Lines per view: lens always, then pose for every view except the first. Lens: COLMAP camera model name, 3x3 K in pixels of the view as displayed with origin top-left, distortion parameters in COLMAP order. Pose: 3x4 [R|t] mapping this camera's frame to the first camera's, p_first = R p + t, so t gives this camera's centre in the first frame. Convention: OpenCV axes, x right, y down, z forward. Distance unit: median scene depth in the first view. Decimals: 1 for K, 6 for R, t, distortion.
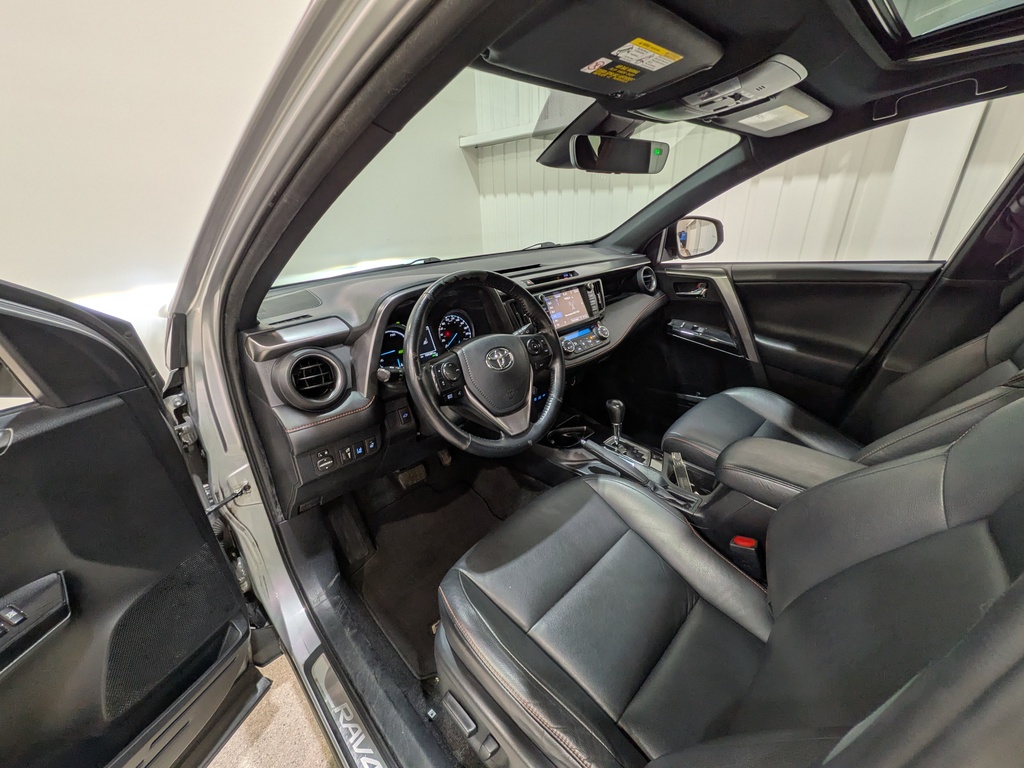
lens RADIAL K [[406.3, 0, 511.5], [0, 406.3, 379.5], [0, 0, 1]] dist [-0.002865, -0.000051]
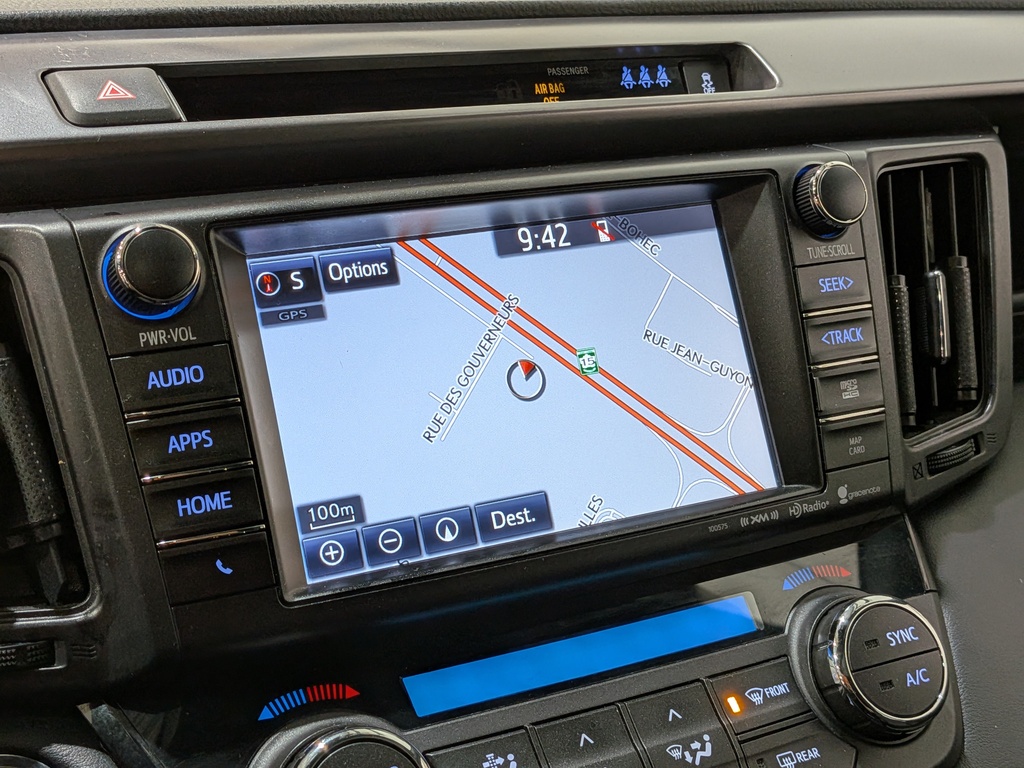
lens RADIAL K [[1510.3, 0, 494.5], [0, 1510.3, 351.1], [0, 0, 1]] dist [0.073444, 0.000000]
pose [[0.955569, 0.137902, -0.260520, 0.217934], [-0.159763, 0.985040, -0.064584, -0.149652], [0.247717, 0.103336, 0.963306, 0.600919]]
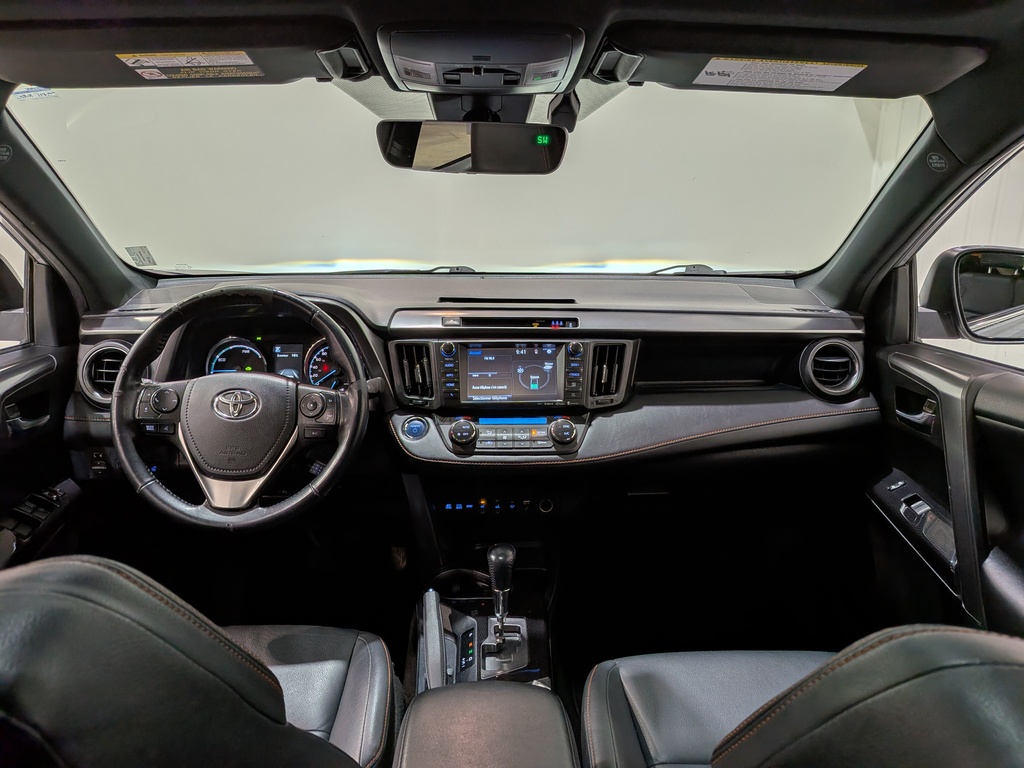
lens RADIAL K [[749.0, 0, 519.3], [0, 749.0, 376.6], [0, 0, 1]] dist [0.053917, -0.099222]
pose [[0.751559, 0.219534, -0.622065, 0.797107], [-0.294068, 0.955614, -0.018037, -0.149226], [0.590494, 0.196486, 0.782758, 0.136801]]
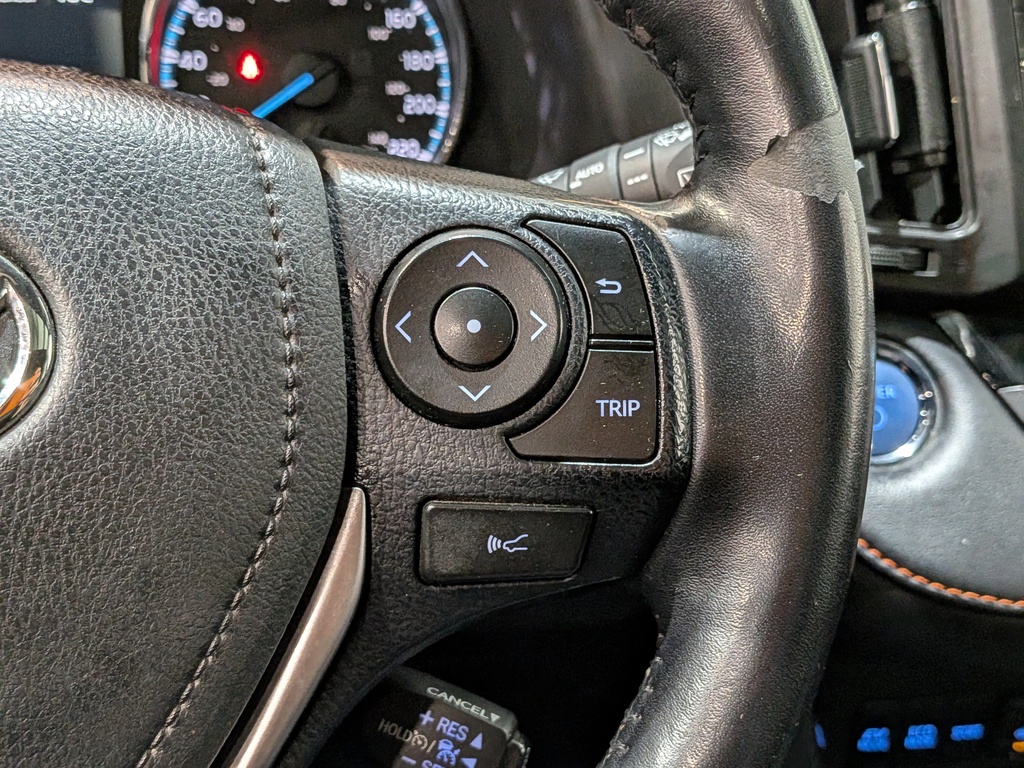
lens RADIAL K [[1510.3, 0, 530.1], [0, 1510.3, 385.1], [0, 0, 1]] dist [0.073444, 0.000000]
pose [[0.837668, 0.293210, -0.460804, 0.156306], [-0.281457, 0.954772, 0.095879, -0.073252], [0.468075, 0.049382, 0.882308, 0.515084]]
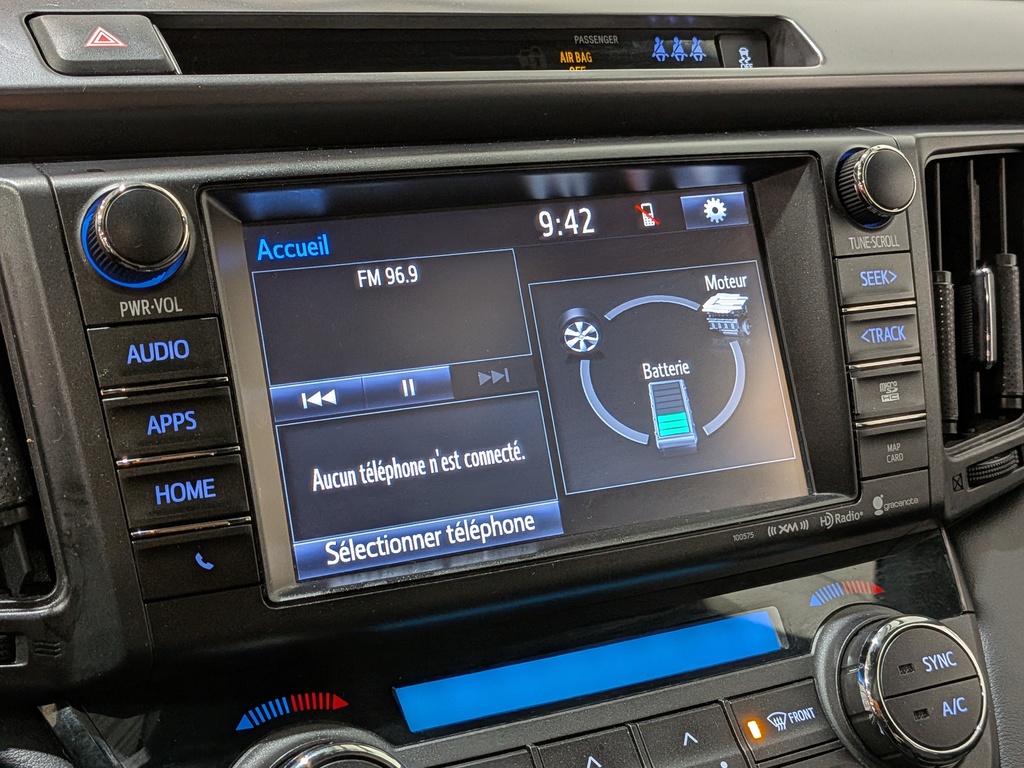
lens RADIAL K [[1510.3, 0, 491.9], [0, 1510.3, 353.6], [0, 0, 1]] dist [0.073444, 0.000000]
pose [[0.948496, 0.172778, -0.265524, 0.209541], [-0.194488, 0.979214, -0.057563, -0.149487], [0.250059, 0.106239, 0.962384, 0.628092]]
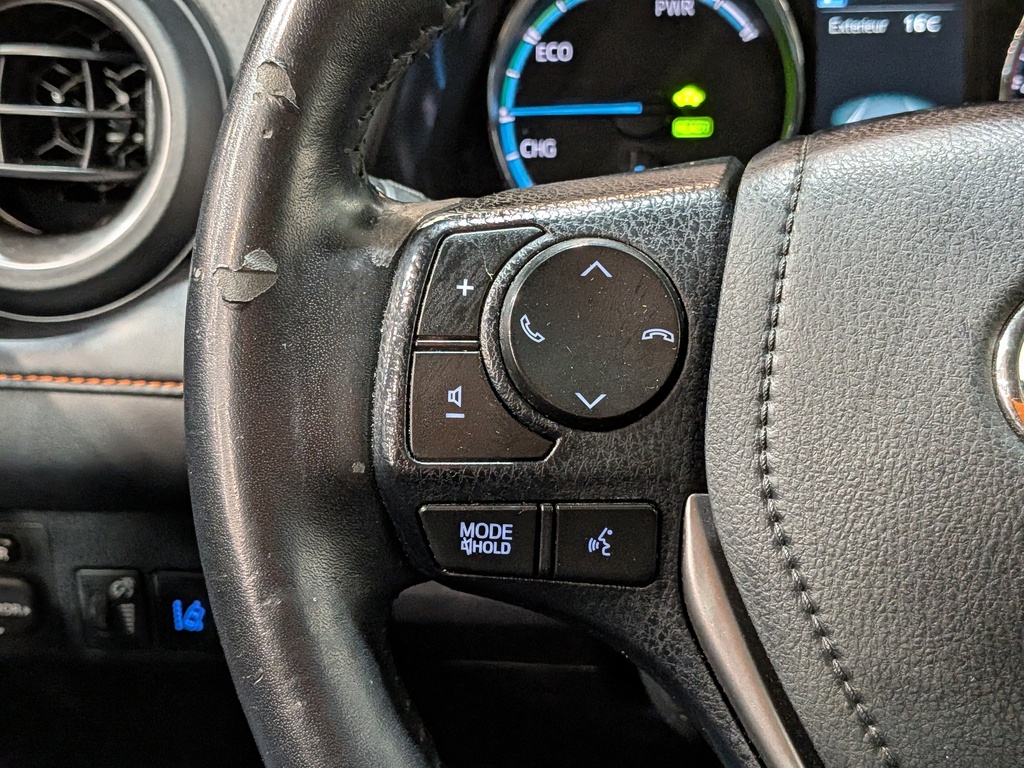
lens RADIAL K [[1510.3, 0, 453.3], [0, 1510.3, 382.0], [0, 0, 1]] dist [0.073444, 0.000000]
pose [[0.680576, 0.326525, -0.655895, 0.055751], [-0.289397, 0.942212, 0.168776, -0.038427], [0.673102, 0.074949, 0.735742, 0.415522]]
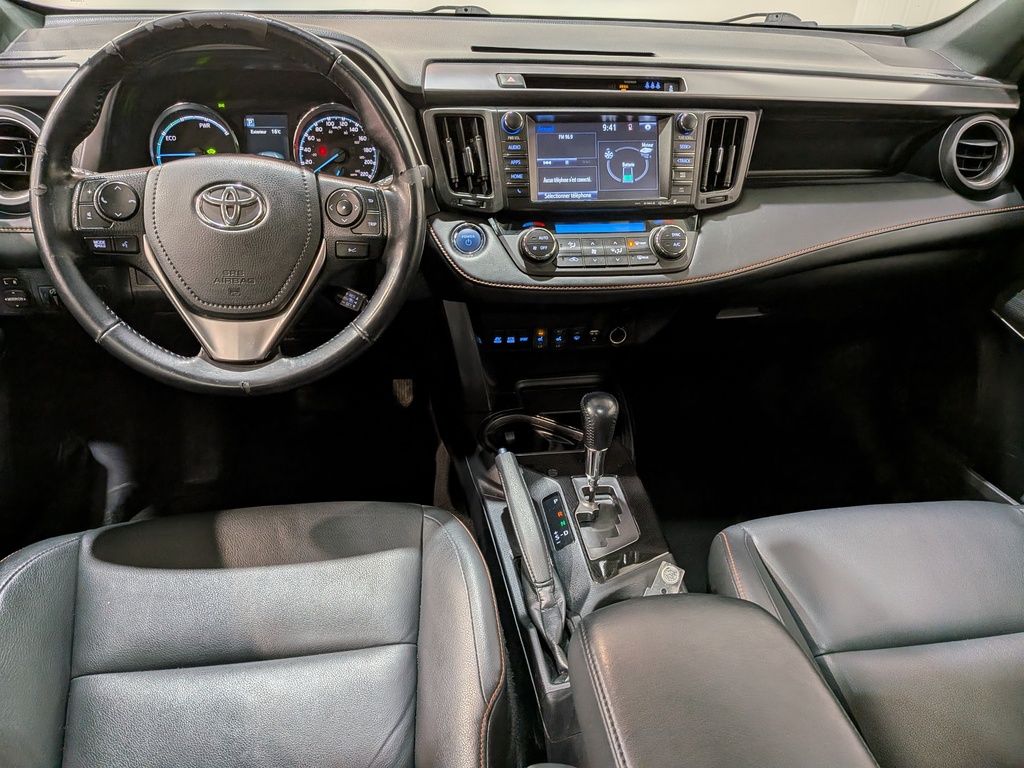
lens RADIAL K [[749.0, 0, 508.3], [0, 749.0, 405.0], [0, 0, 1]] dist [0.053917, -0.099222]
pose [[0.818572, 0.369114, -0.440107, 0.485006], [-0.290545, 0.927023, 0.237091, -0.093006], [0.495503, -0.066205, 0.866080, 0.232714]]
